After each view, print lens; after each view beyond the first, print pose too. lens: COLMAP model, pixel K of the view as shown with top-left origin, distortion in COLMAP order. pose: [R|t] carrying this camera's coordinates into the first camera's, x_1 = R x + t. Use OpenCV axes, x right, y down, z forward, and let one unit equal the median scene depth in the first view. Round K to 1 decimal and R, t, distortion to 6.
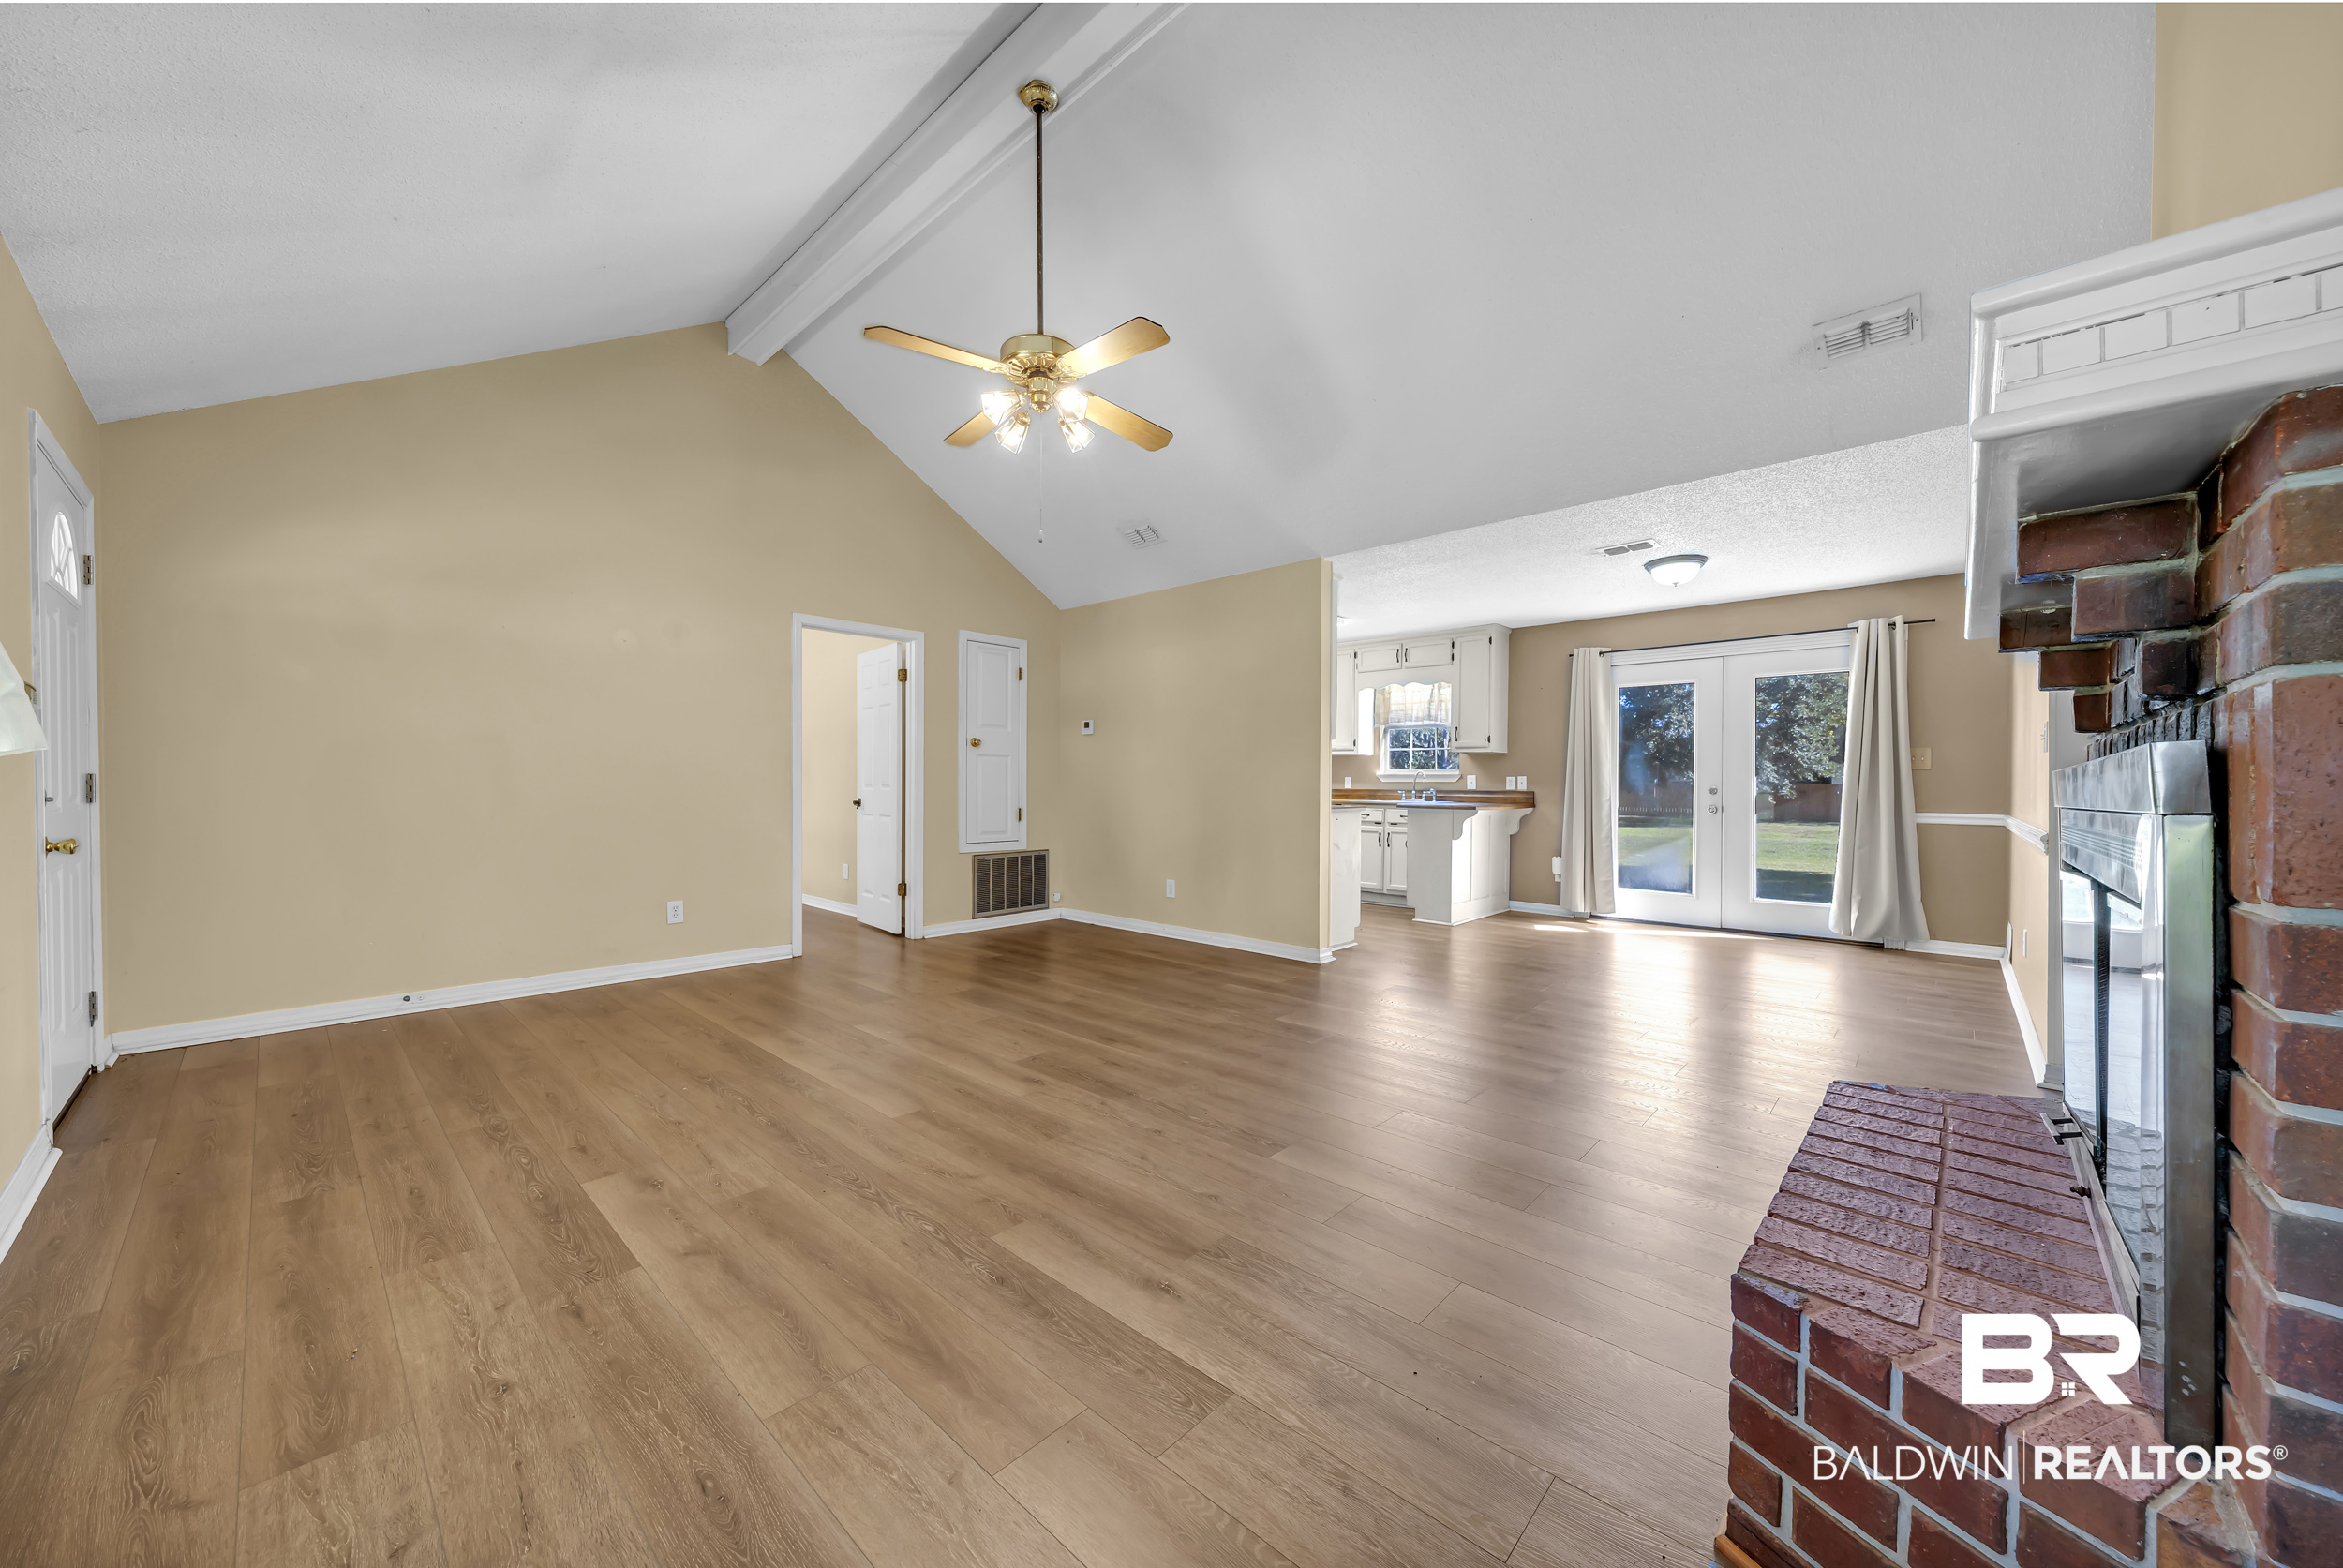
lens RADIAL K [[839.3, 0, 1187.7], [0, 839.3, 779.1], [0, 0, 1]] dist [-0.000915, -0.000073]
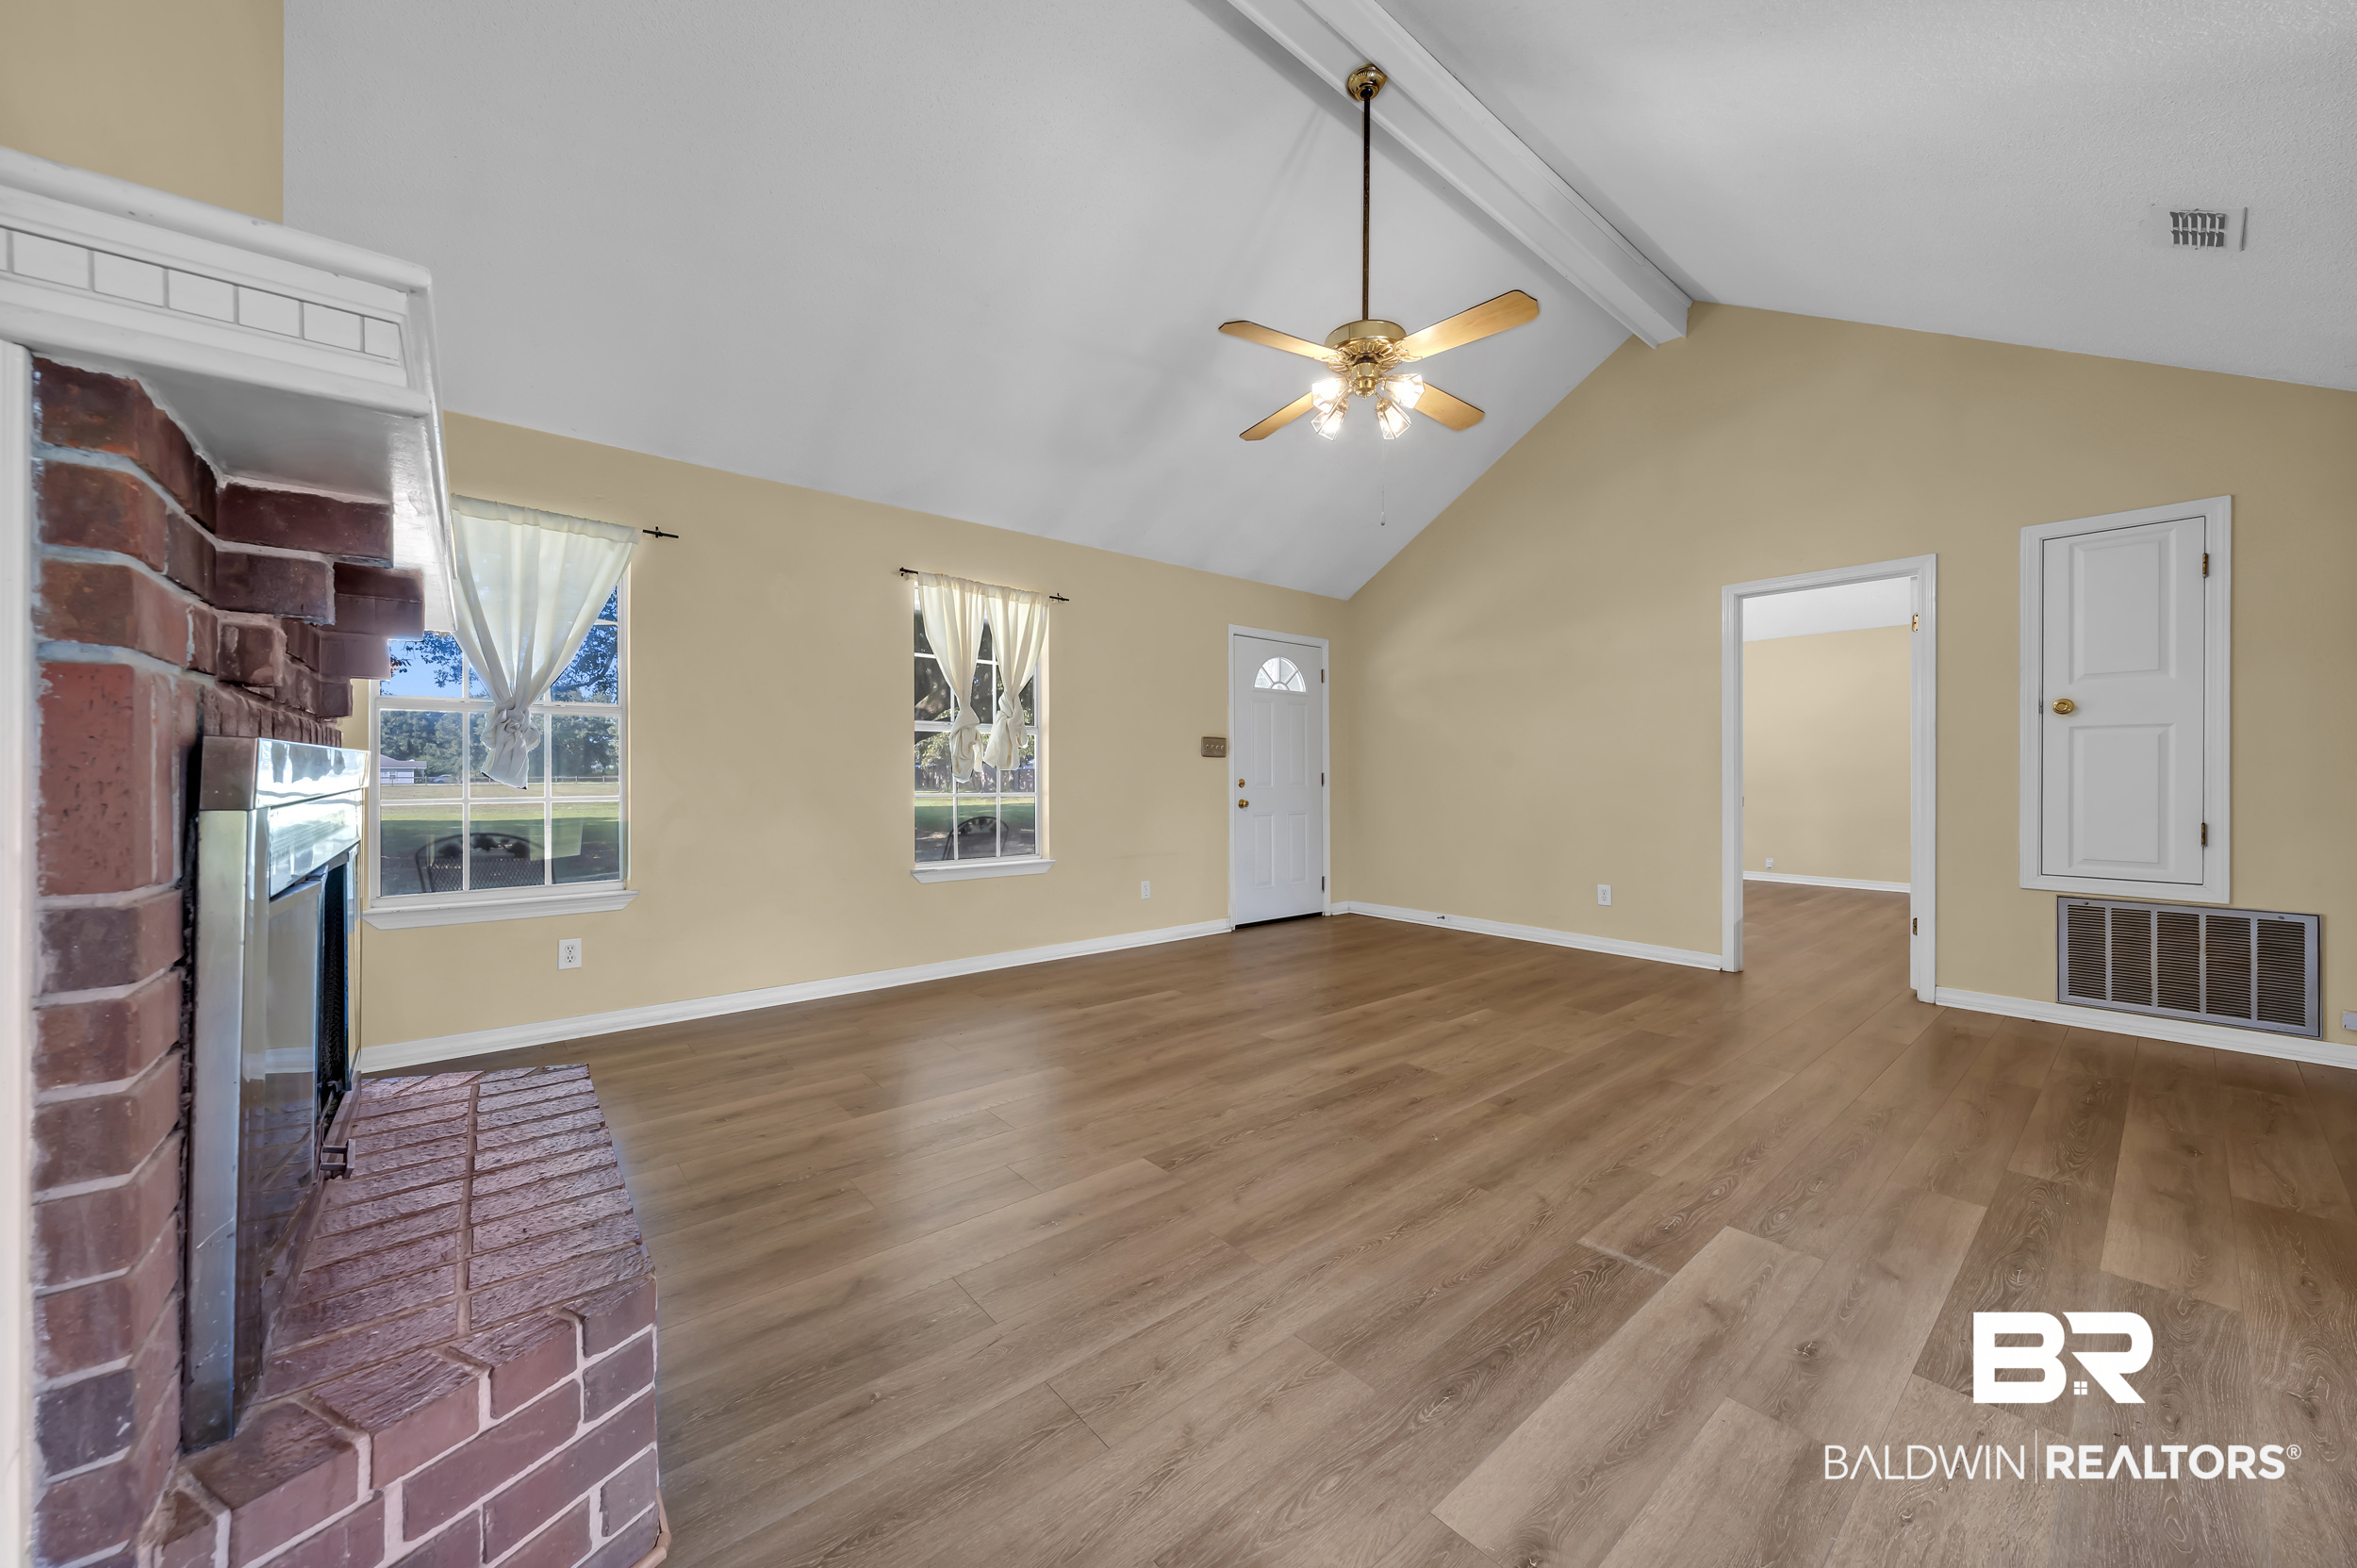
lens RADIAL K [[844.4, 0, 1194.7], [0, 844.4, 779.1], [0, 0, 1]] dist [-0.000915, -0.000073]
pose [[-0.121167, 0.000640, -0.992632, 0.761162], [0.007780, 0.999970, -0.000305, 0.005356], [0.992602, -0.007760, -0.121168, 0.841977]]
